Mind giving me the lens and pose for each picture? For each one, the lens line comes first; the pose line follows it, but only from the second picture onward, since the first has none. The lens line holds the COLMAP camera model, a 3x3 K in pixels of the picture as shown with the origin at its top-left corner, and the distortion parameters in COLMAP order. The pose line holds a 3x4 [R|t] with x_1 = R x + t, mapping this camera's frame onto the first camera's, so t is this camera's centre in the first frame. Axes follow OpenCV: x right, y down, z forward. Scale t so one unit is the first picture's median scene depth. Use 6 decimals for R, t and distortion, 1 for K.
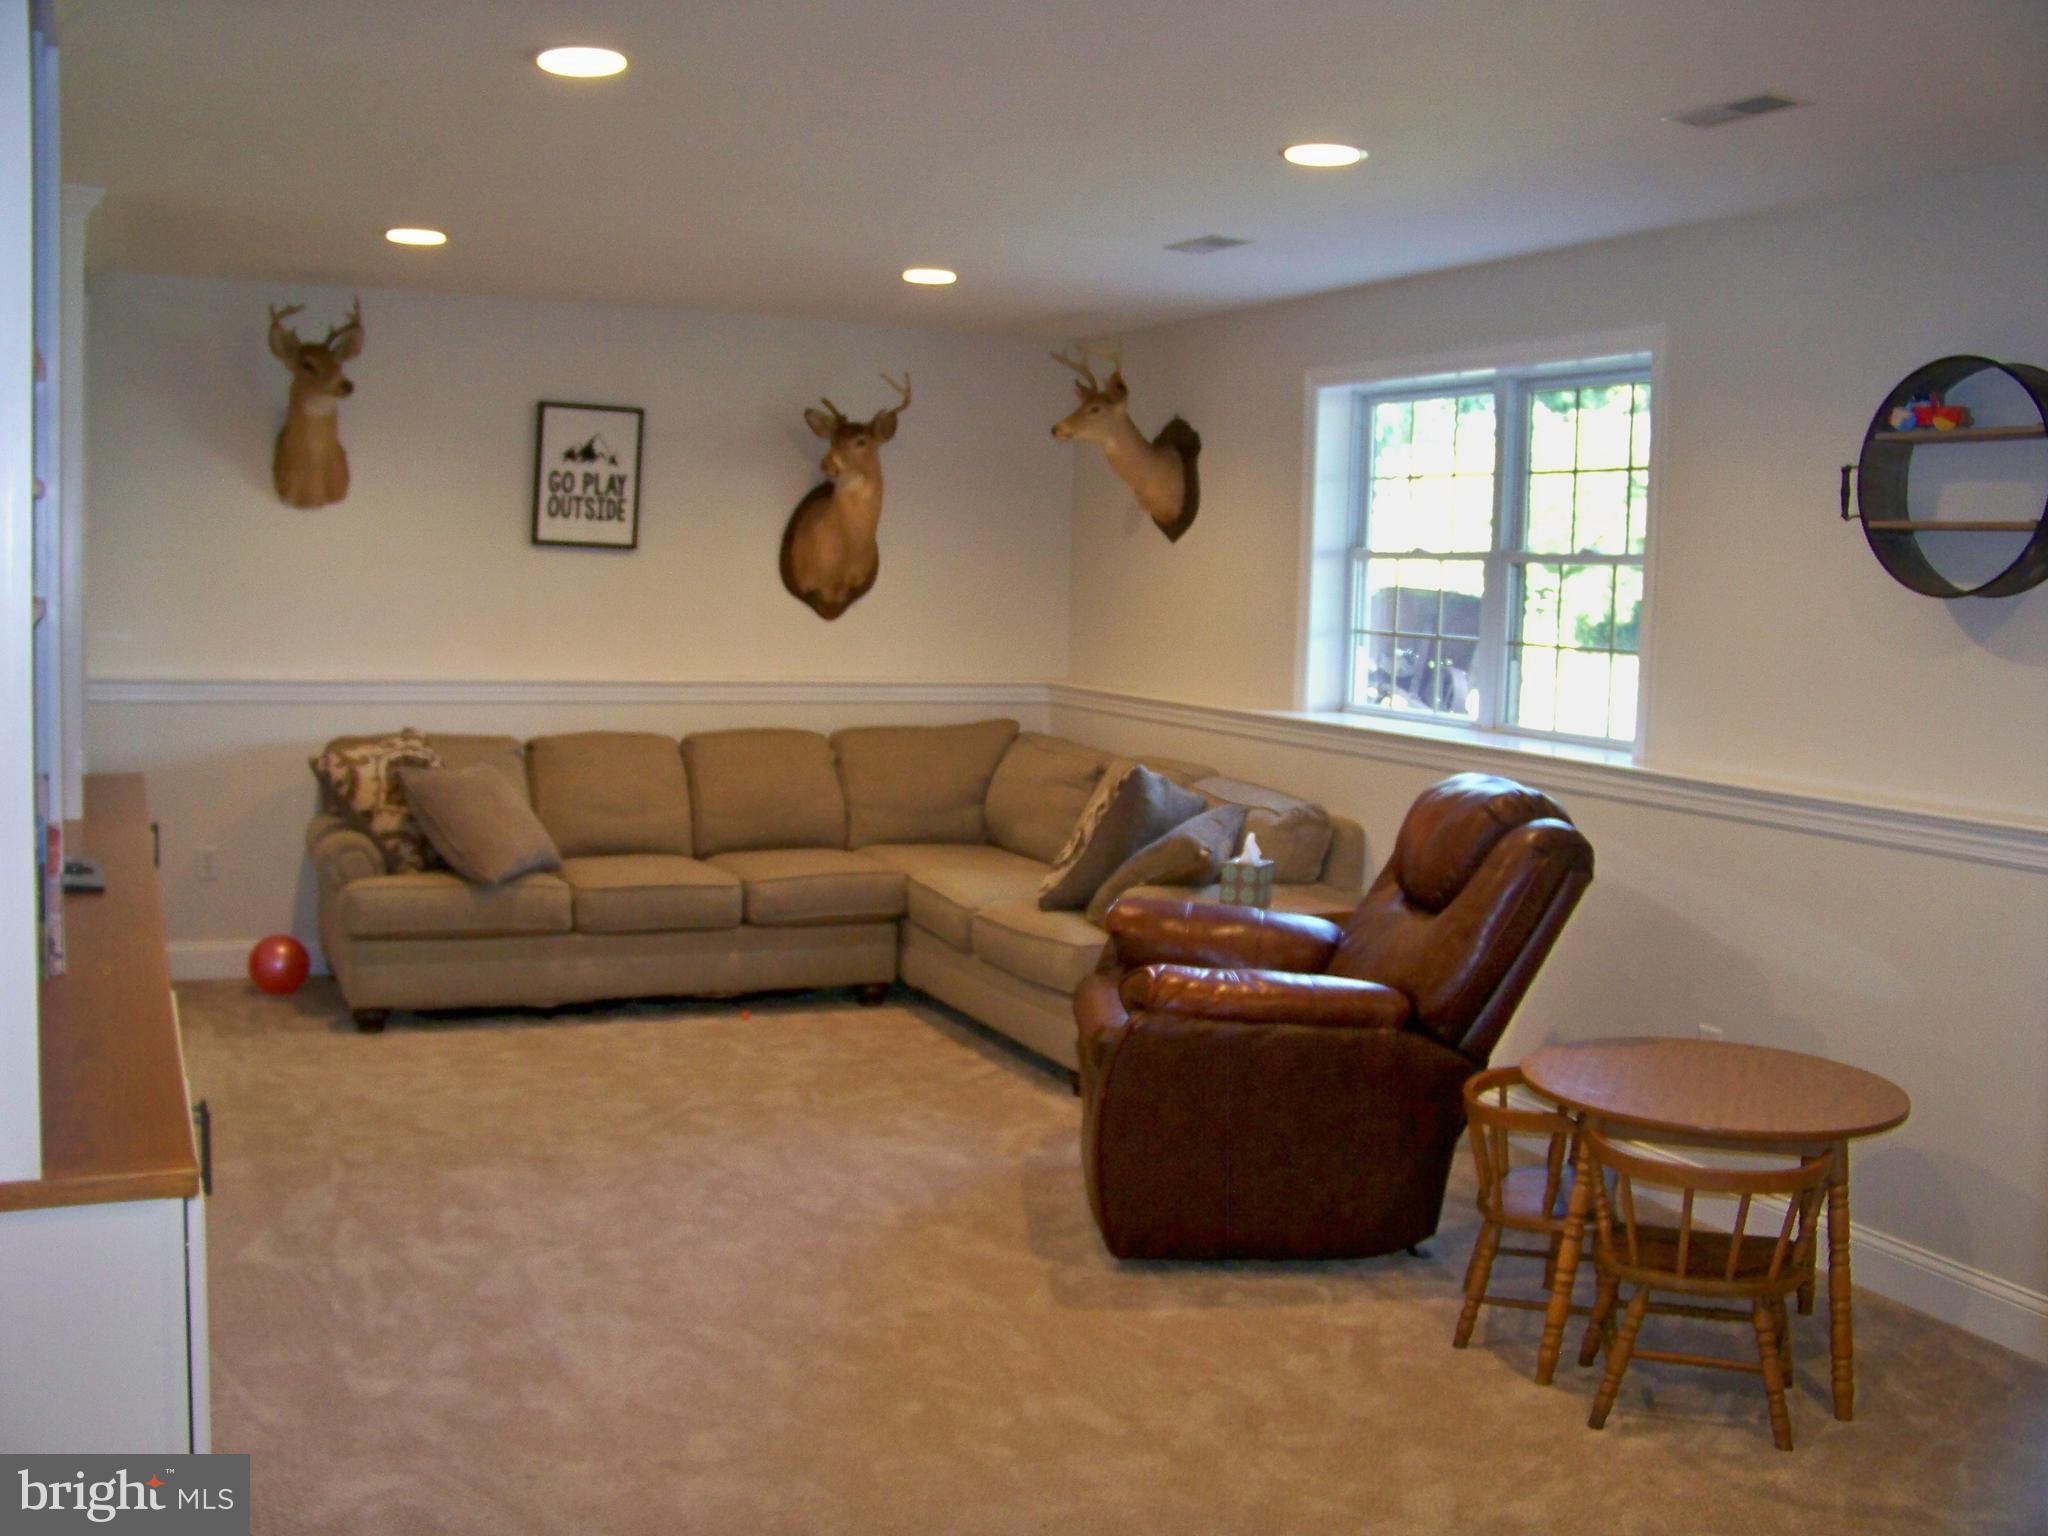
lens RADIAL K [[2031.7, 0, 1022.5], [0, 2031.7, 760.5], [0, 0, 1]] dist [-0.213589, 0.221931]
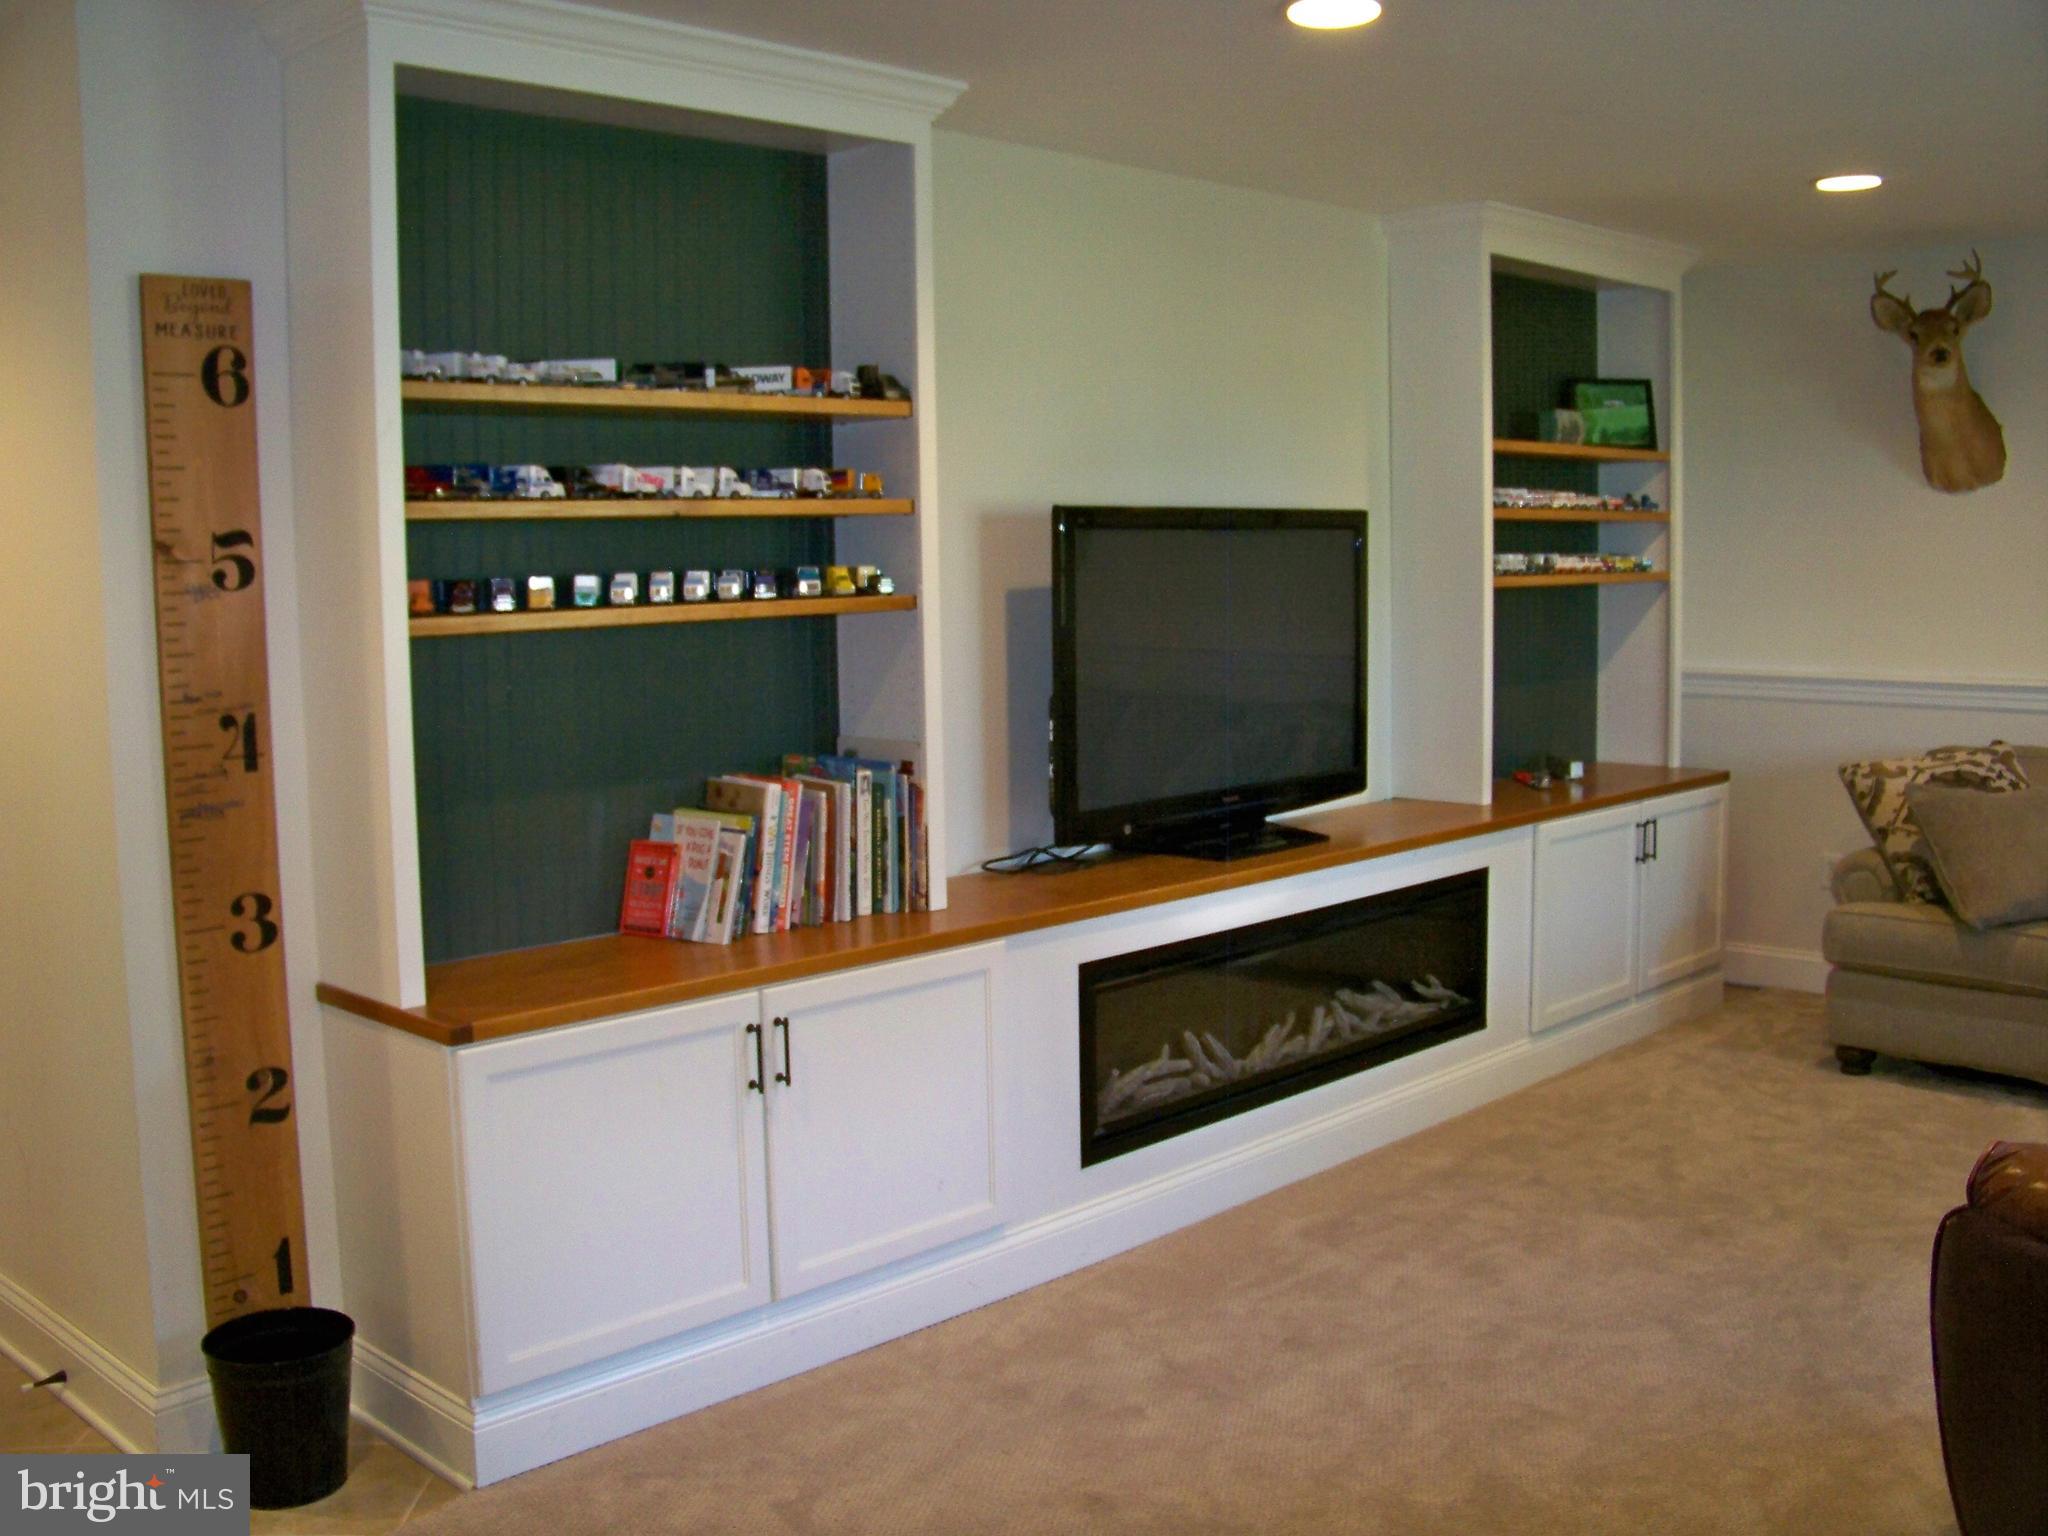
lens RADIAL K [[2031.7, 0, 1022.5], [0, 2031.7, 760.5], [0, 0, 1]] dist [-0.213589, 0.221931]
pose [[0.346028, 0.059440, -0.936340, 0.365245], [-0.059114, 0.997389, 0.041469, -0.019095], [0.936360, 0.041002, 0.348638, 0.324177]]
